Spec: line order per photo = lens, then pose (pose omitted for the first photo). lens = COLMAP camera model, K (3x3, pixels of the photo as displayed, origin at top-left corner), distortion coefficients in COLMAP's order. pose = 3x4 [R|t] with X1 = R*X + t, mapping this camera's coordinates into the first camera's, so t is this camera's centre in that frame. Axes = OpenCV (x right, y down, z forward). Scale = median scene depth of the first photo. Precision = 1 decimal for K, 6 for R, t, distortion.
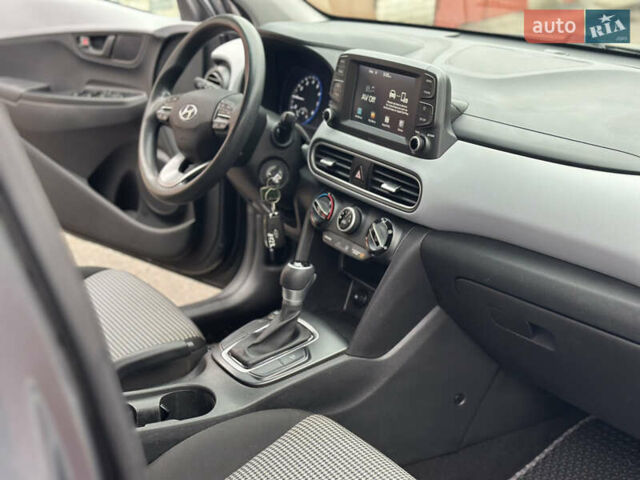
lens RADIAL K [[884.4, 0, 320.0], [0, 884.4, 240.0], [0, 0, 1]] dist [0.182917, -0.370333]
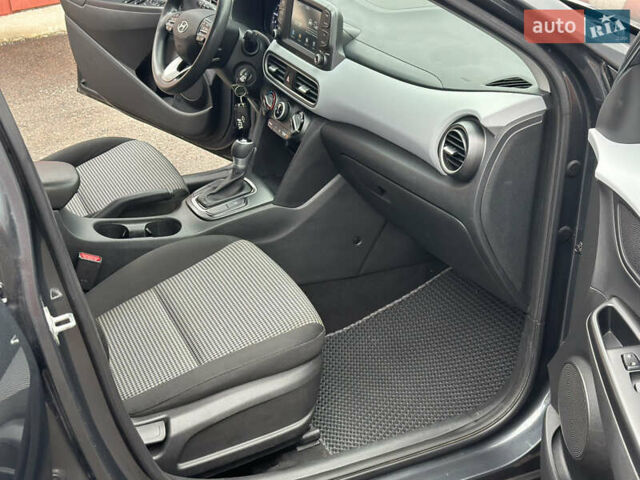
lens RADIAL K [[884.4, 0, 320.0], [0, 884.4, 240.0], [0, 0, 1]] dist [0.182917, -0.370333]
pose [[0.992397, 0.057789, -0.108672, 0.265649], [-0.044261, 0.991416, 0.123023, 0.004702], [0.114848, -0.117278, 0.986436, -0.436265]]
